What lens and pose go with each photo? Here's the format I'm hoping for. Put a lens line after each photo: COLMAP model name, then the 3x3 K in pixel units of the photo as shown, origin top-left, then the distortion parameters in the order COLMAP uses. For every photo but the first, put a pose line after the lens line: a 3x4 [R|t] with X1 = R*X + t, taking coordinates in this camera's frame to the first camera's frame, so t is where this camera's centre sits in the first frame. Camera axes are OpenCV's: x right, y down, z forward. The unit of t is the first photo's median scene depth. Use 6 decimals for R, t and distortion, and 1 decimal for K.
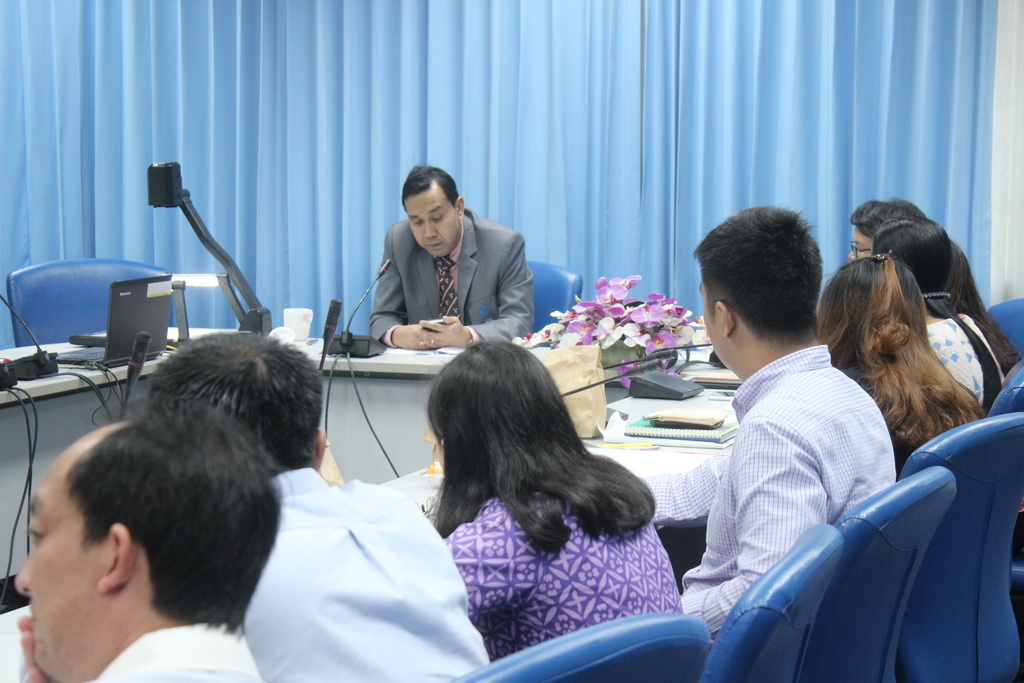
lens RADIAL K [[2501.3, 0, 512.0], [0, 2501.3, 341.5], [0, 0, 1]] dist [0.131213, 0.388116]
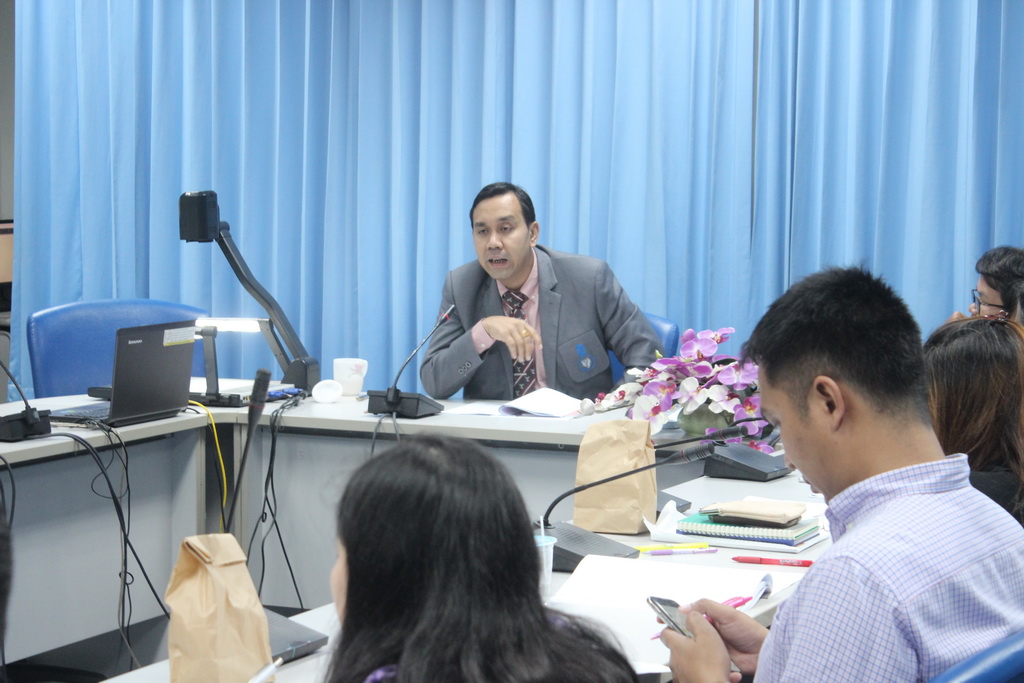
lens RADIAL K [[2501.3, 0, 512.0], [0, 2501.3, 341.5], [0, 0, 1]] dist [0.131213, 0.388116]
pose [[0.997311, 0.013498, -0.072031, 0.037939], [-0.014406, 0.999823, -0.012099, -0.010460], [0.071855, 0.013104, 0.997329, 0.144569]]
